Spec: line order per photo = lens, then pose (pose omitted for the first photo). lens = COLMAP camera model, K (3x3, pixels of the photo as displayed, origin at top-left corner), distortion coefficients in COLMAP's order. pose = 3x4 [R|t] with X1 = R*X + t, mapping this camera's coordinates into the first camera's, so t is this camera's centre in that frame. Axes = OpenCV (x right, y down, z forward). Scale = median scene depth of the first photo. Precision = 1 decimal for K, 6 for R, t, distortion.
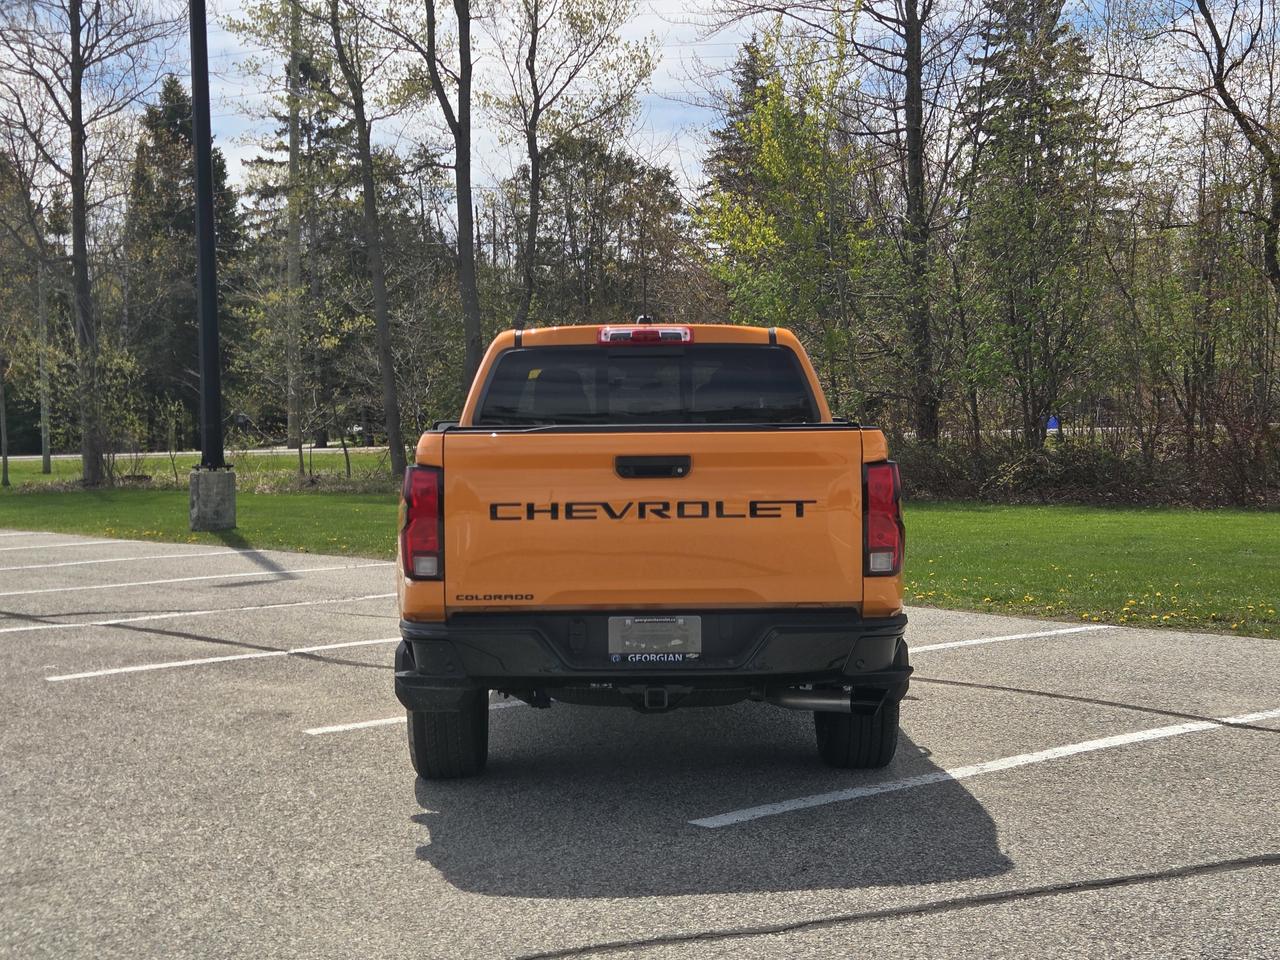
lens RADIAL K [[1849.5, 0, 614.5], [0, 1849.5, 449.4], [0, 0, 1]] dist [0.076426, 0.000000]
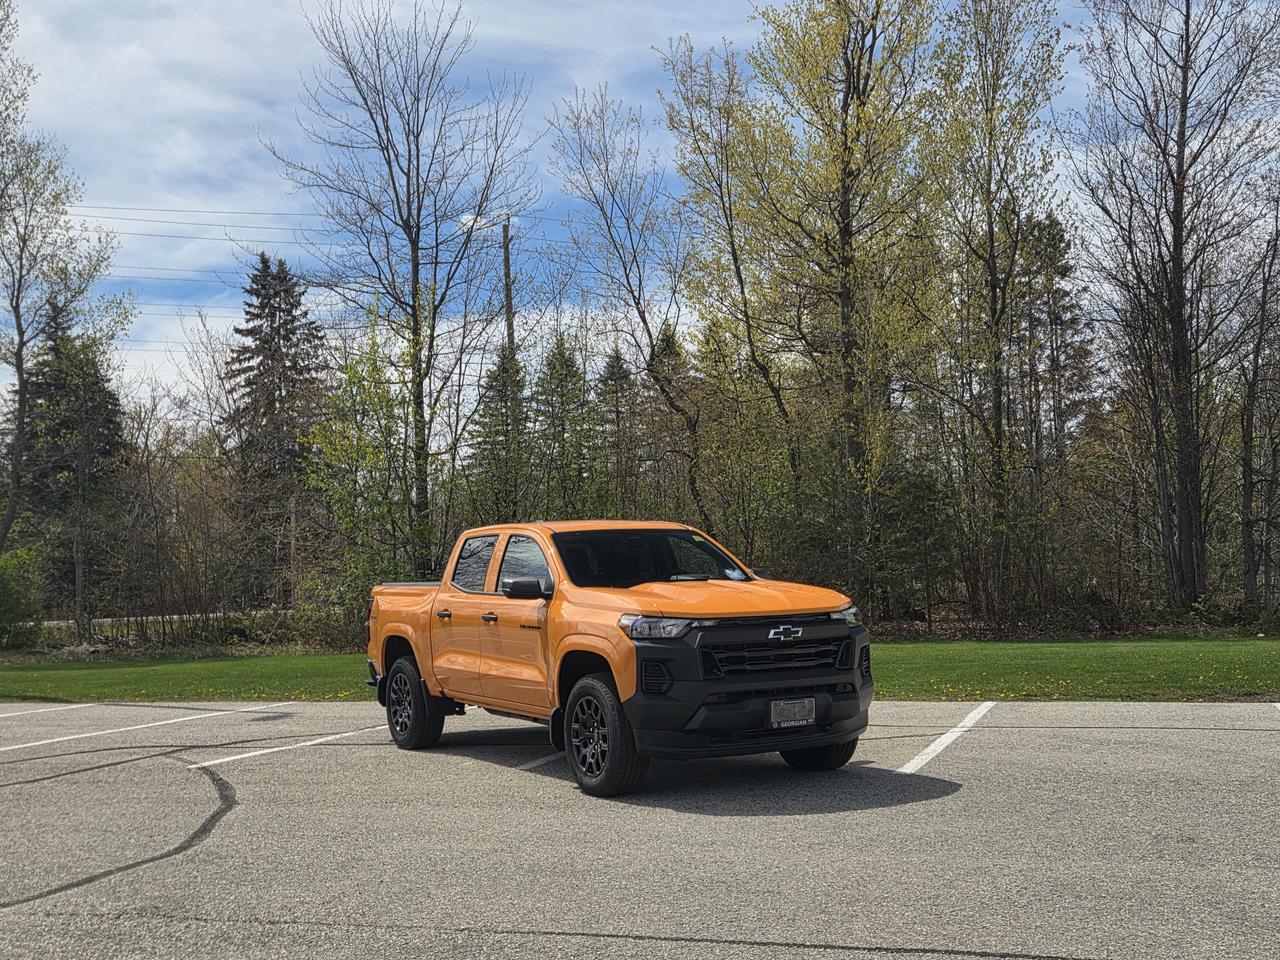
lens RADIAL K [[1386.4, 0, 642.7], [0, 1386.4, 519.7], [0, 0, 1]] dist [0.037487, 0.000000]
pose [[0.867977, 0.019080, 0.496237, -0.303984], [0.018645, 0.997305, -0.070959, 0.009226], [-0.496254, 0.070843, 0.865282, 0.047950]]
